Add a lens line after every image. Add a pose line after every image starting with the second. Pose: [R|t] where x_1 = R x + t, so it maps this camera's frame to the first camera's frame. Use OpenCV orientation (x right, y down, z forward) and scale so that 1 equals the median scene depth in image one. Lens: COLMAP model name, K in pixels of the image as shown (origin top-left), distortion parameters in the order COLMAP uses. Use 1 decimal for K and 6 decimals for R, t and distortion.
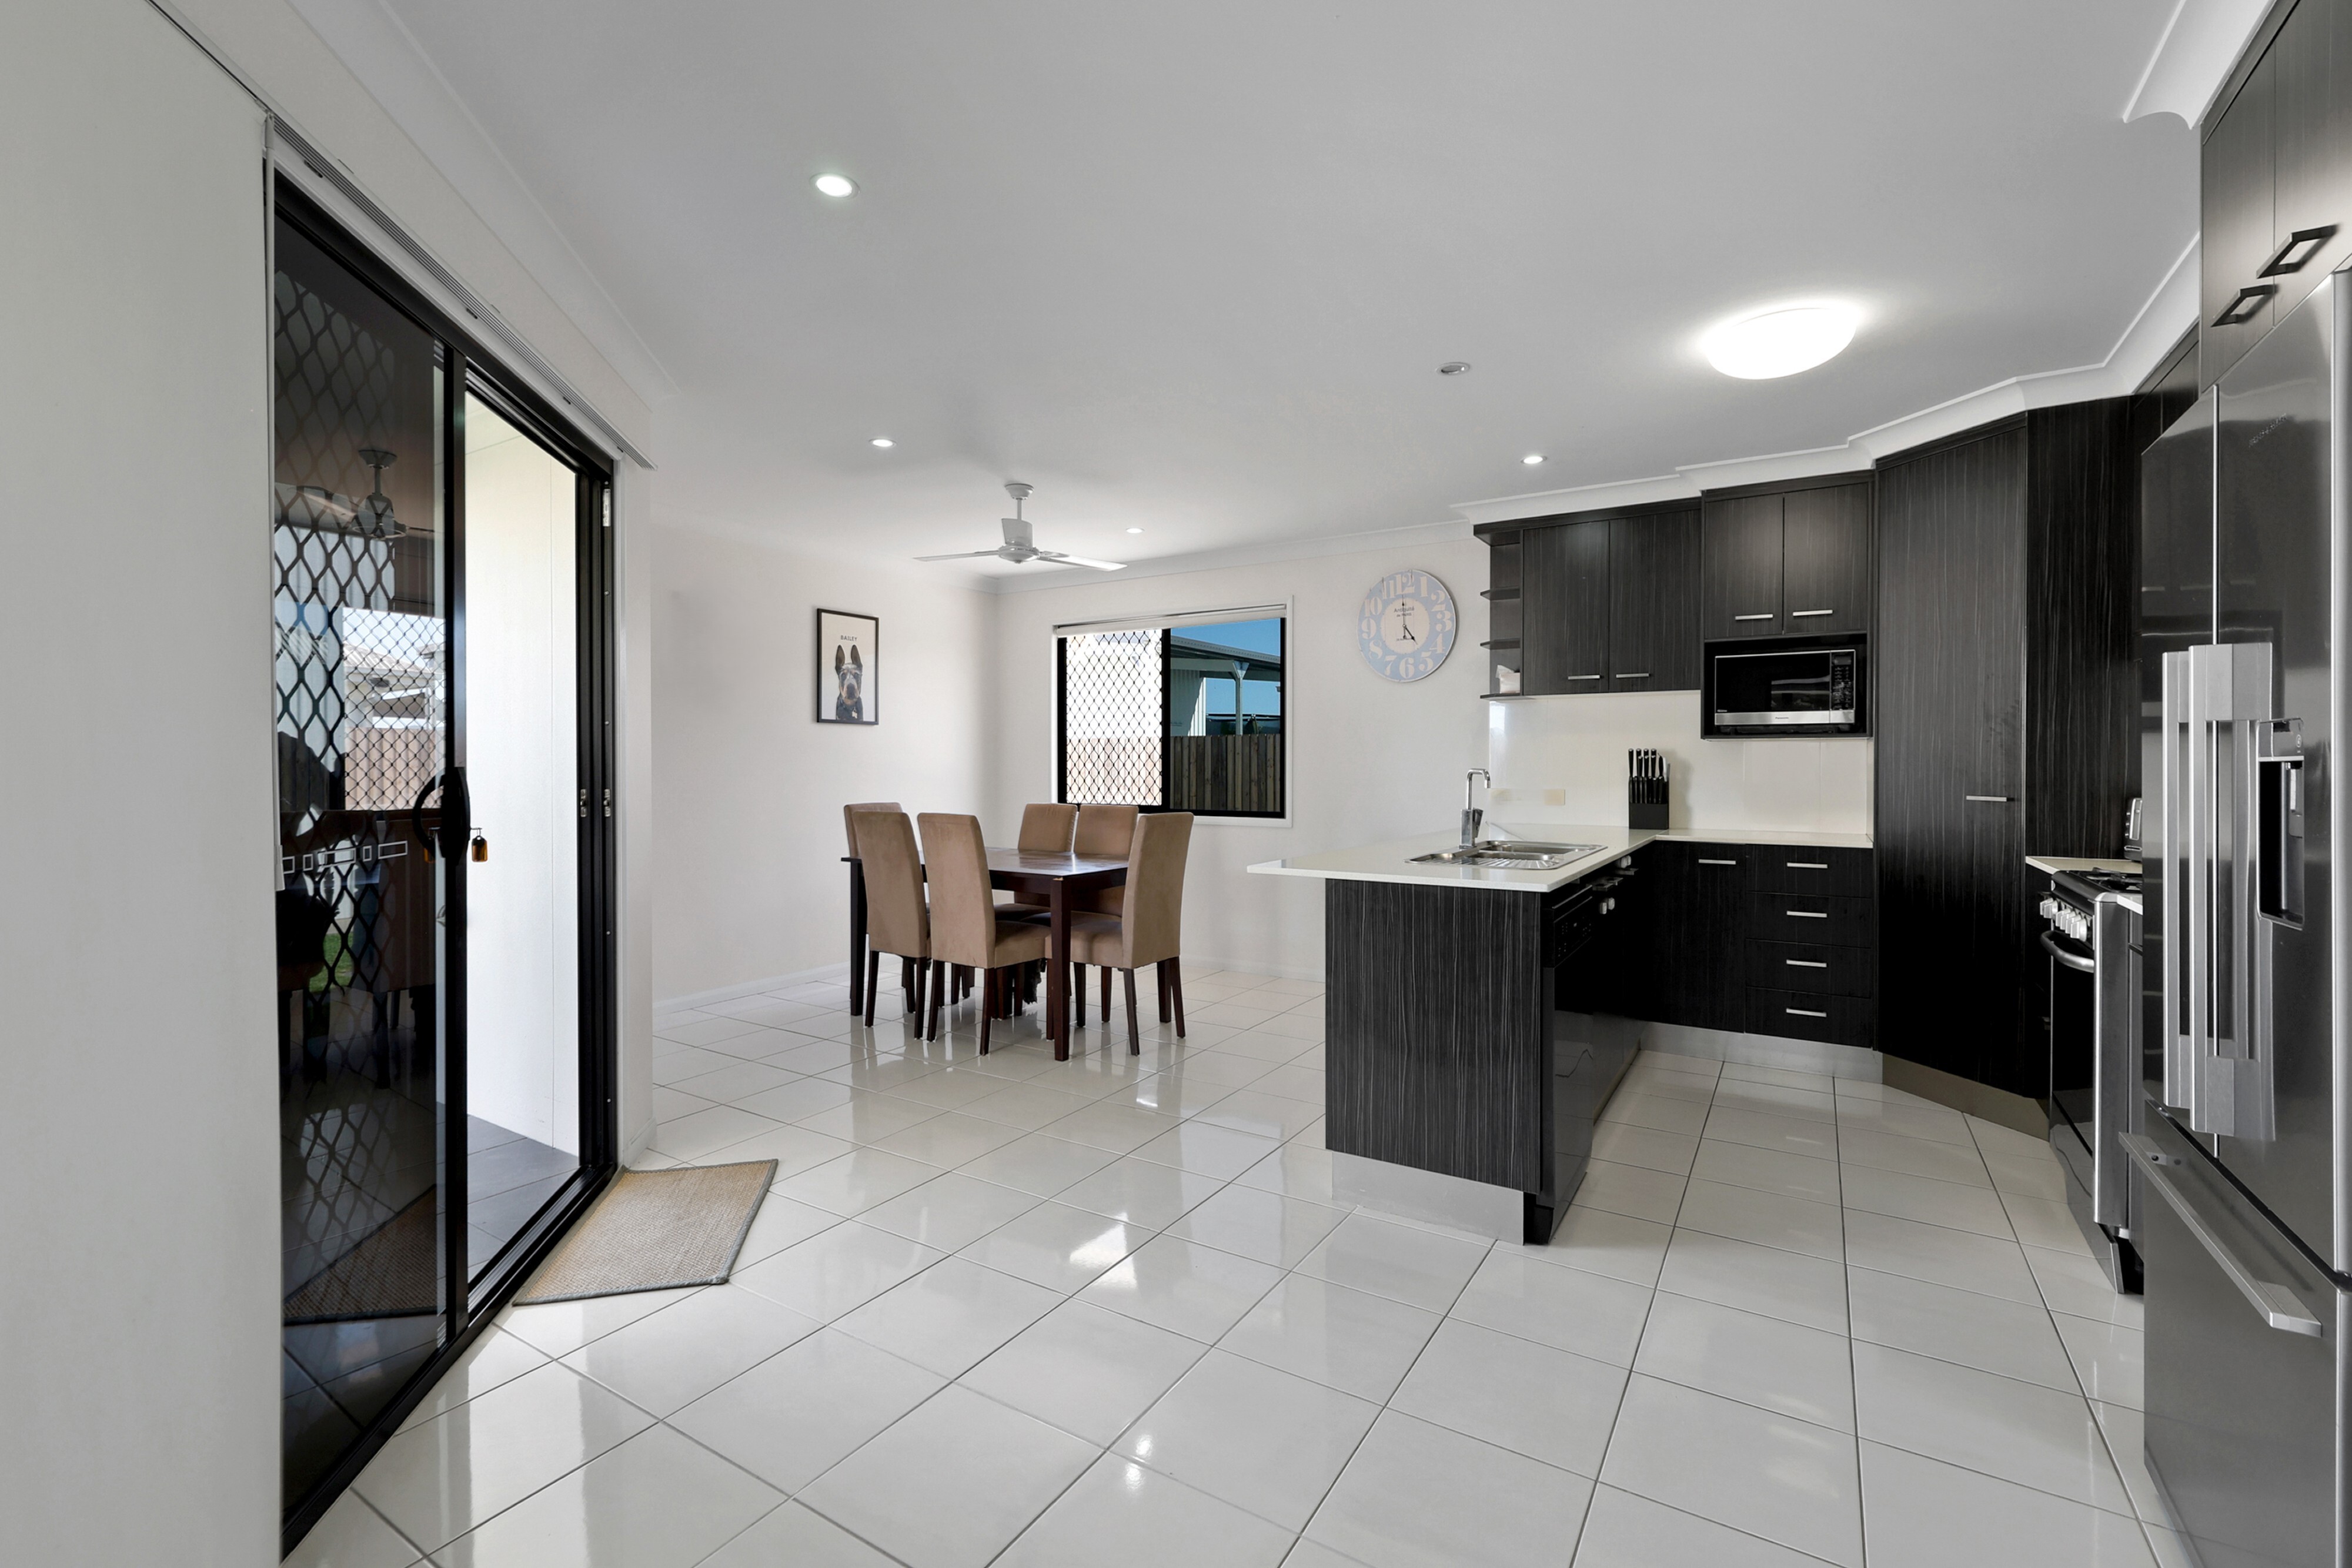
lens RADIAL K [[992.1, 0, 1242.6], [0, 992.1, 765.7], [0, 0, 1]] dist [0.000842, 0.000033]
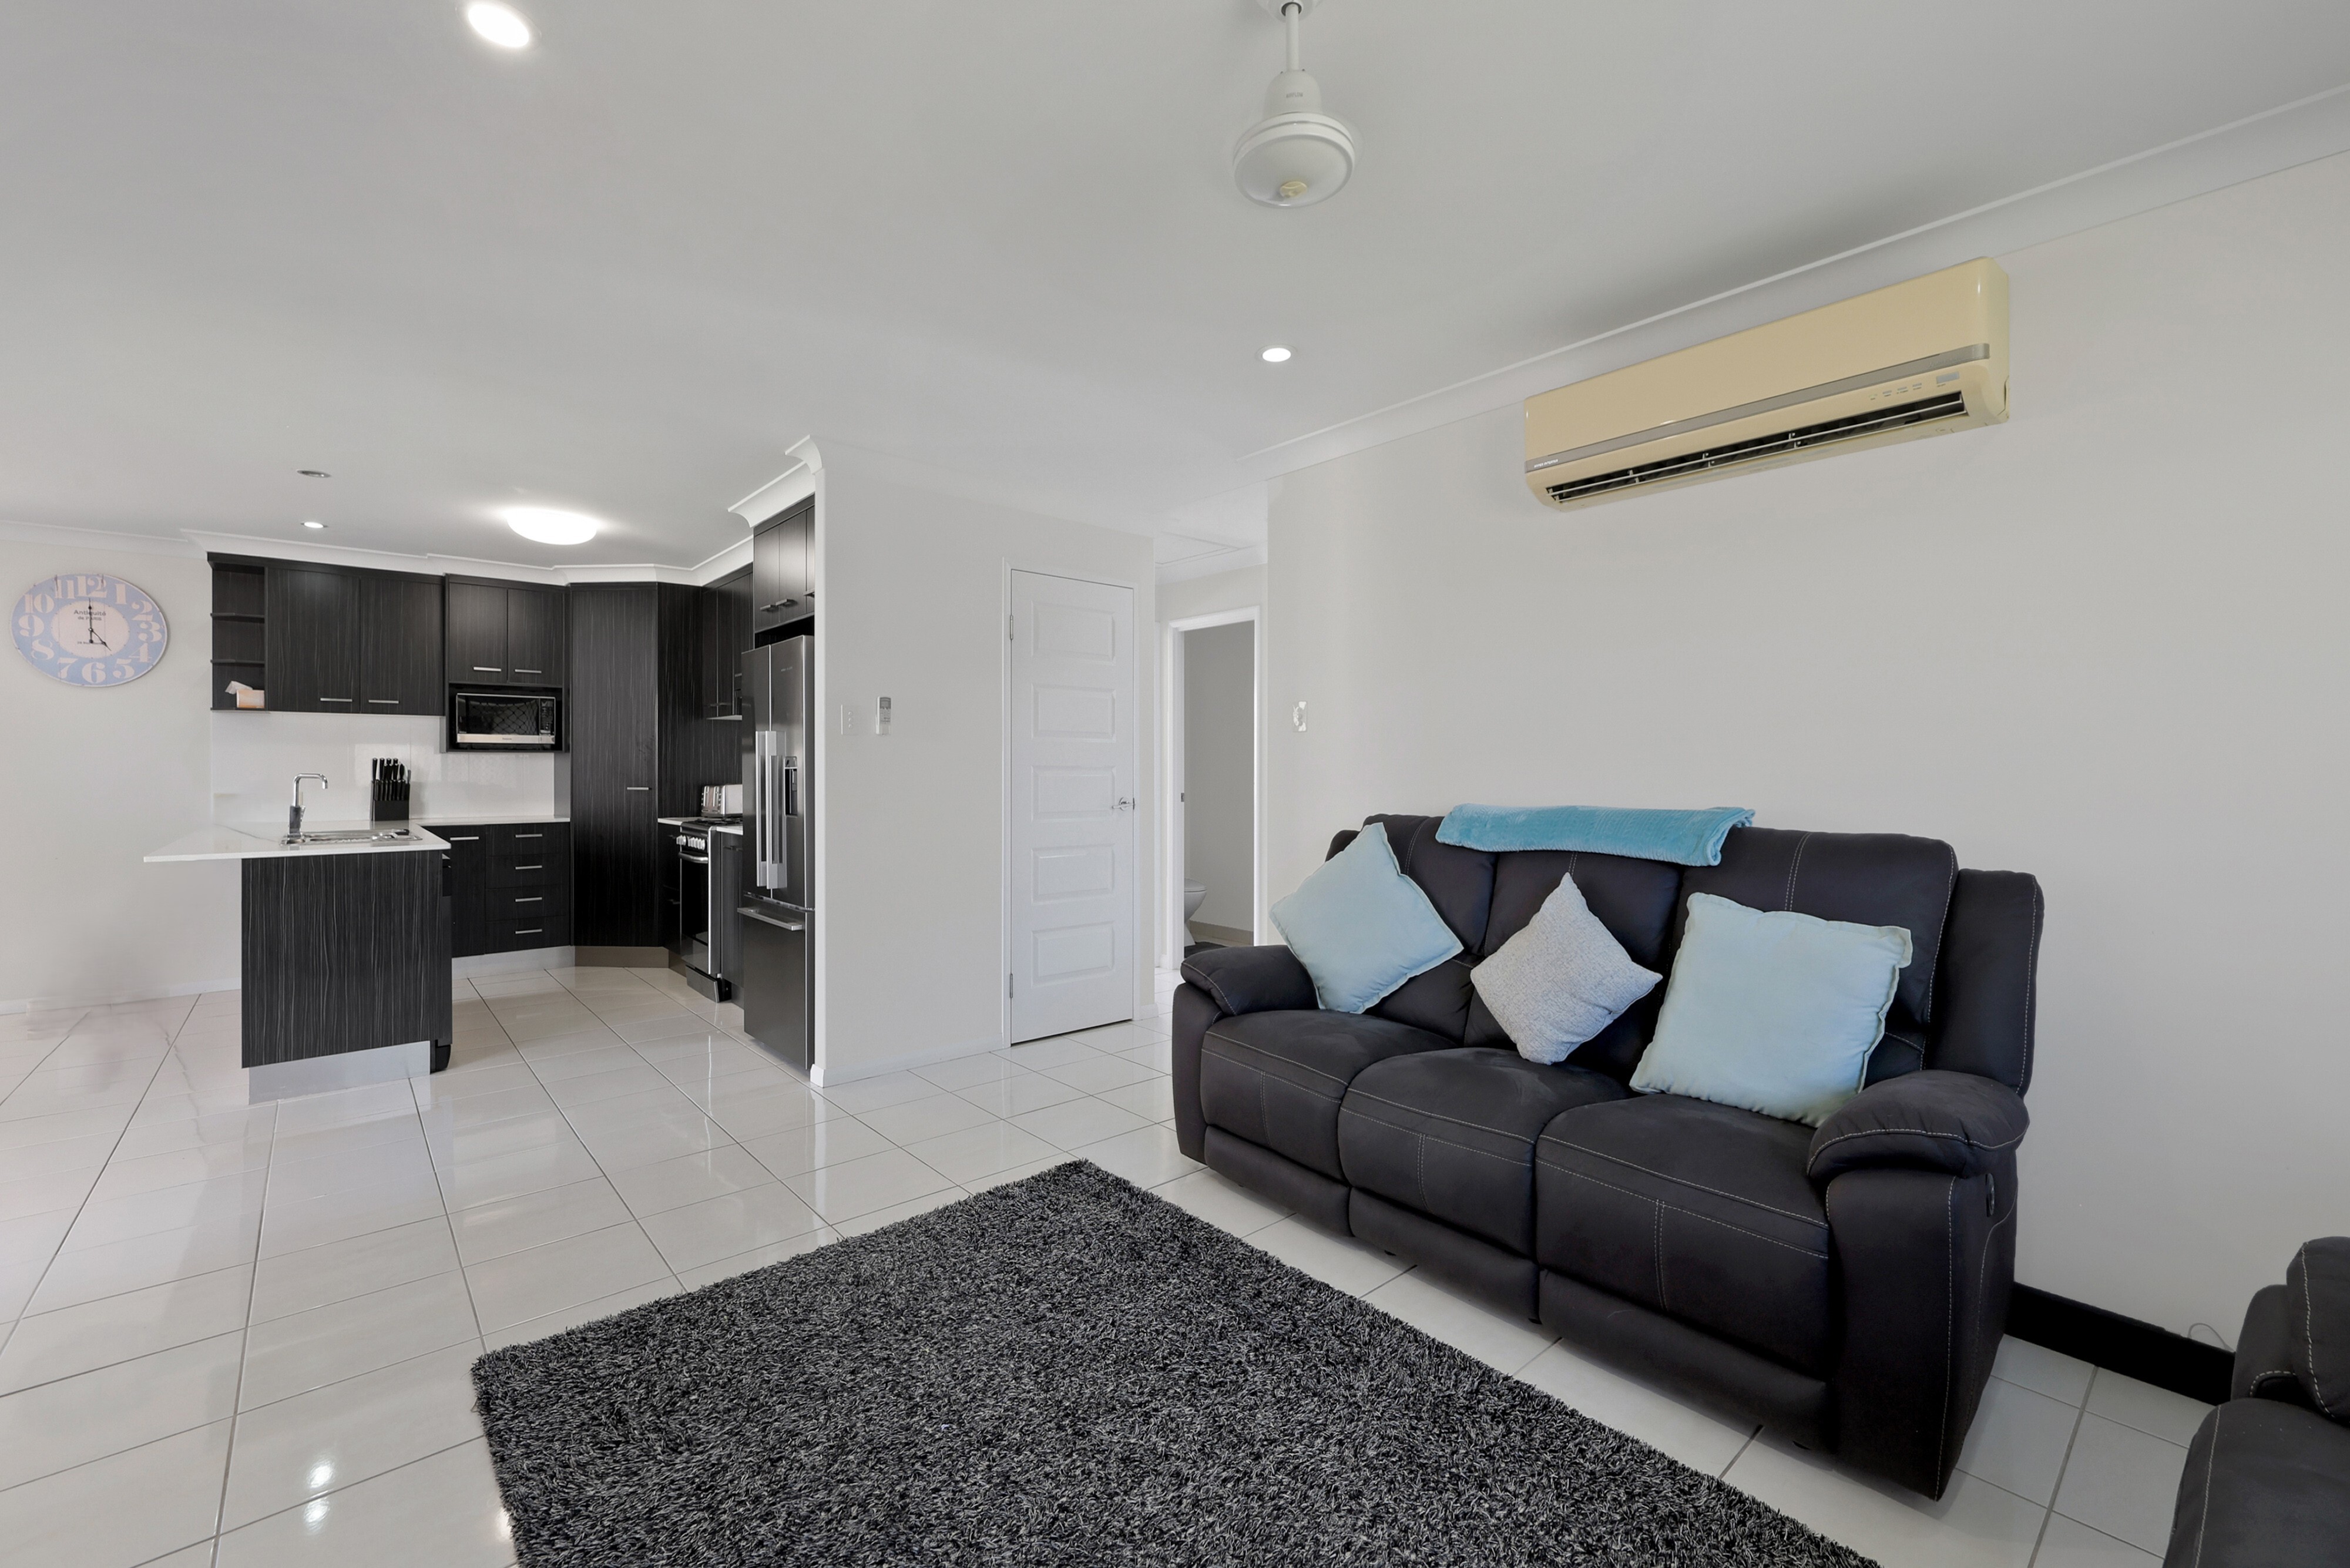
lens RADIAL K [[917.8, 0, 1136.7], [0, 917.8, 771.3], [0, 0, 1]] dist [0.001296, 0.000072]
pose [[0.316621, -0.003623, 0.948545, -0.493075], [0.003927, 0.999989, 0.002508, 0.000594], [-0.948544, 0.002931, 0.316632, -0.352788]]
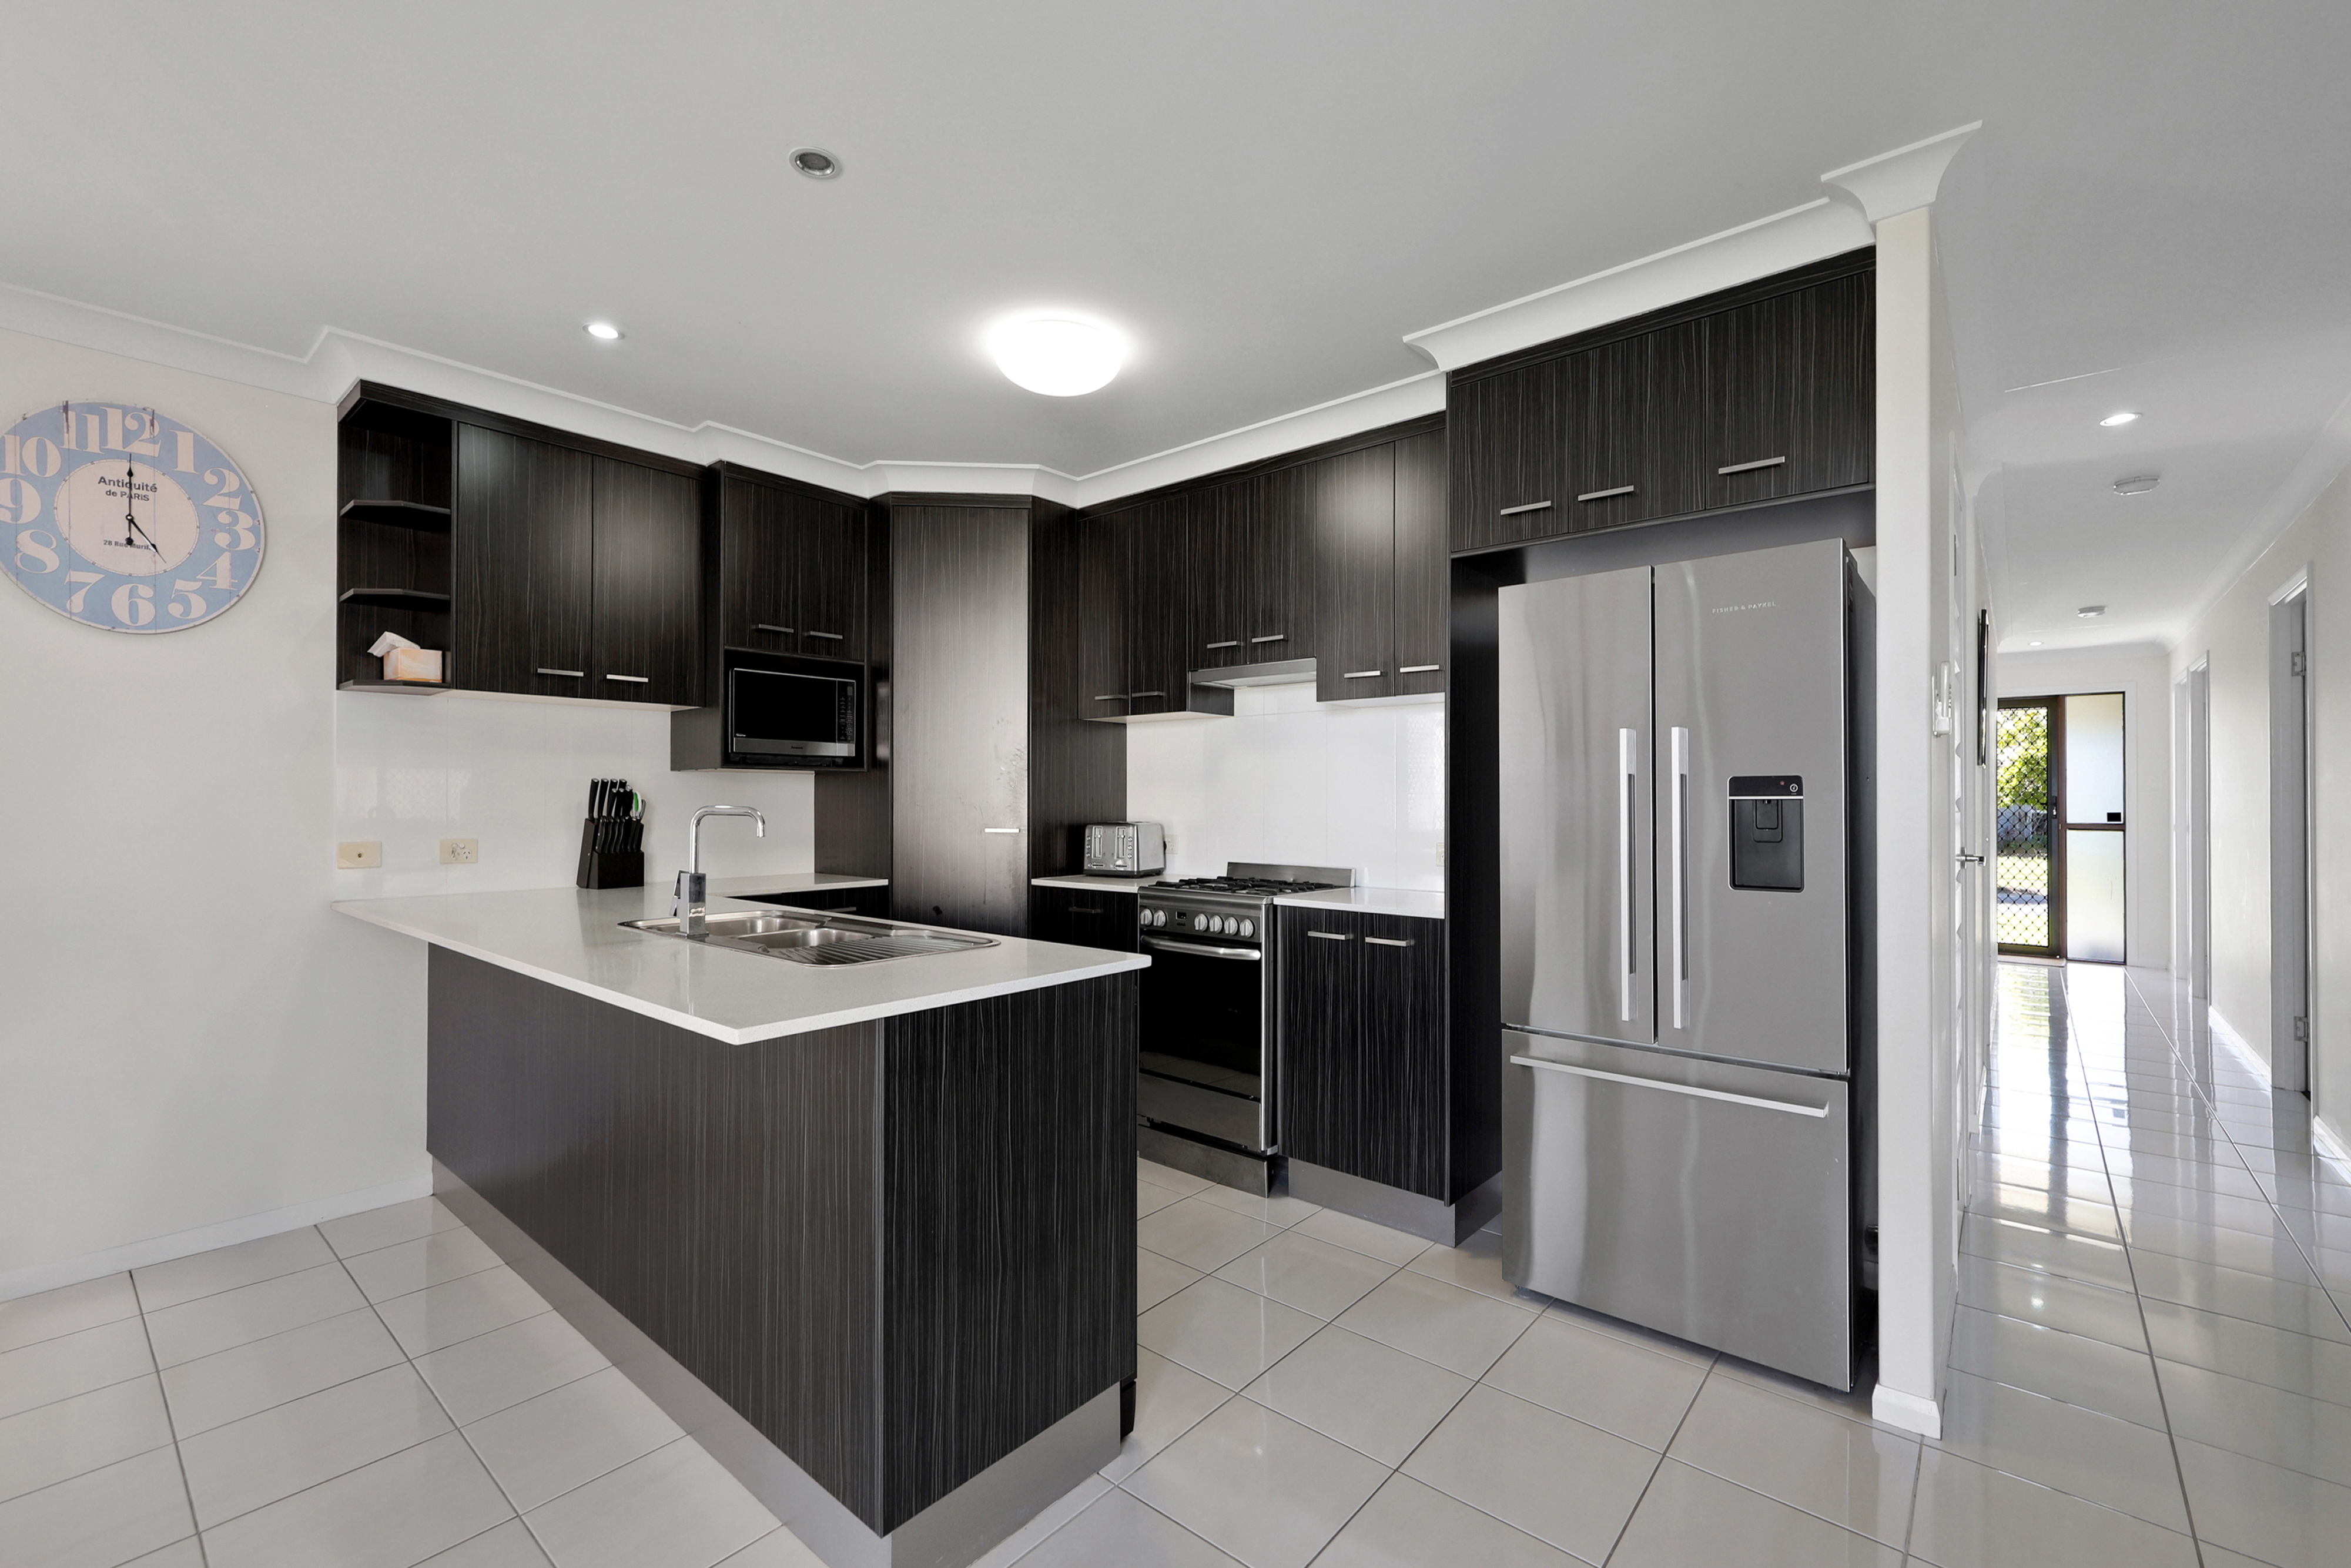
lens RADIAL K [[1024.7, 0, 1143.3], [0, 1024.7, 790.3], [0, 0, 1]] dist [0.000803, 0.000347]
pose [[0.206084, 0.007858, 0.978503, -0.302114], [0.003681, 0.999954, -0.008805, -0.000791], [-0.978527, 0.005416, 0.206046, 0.542797]]
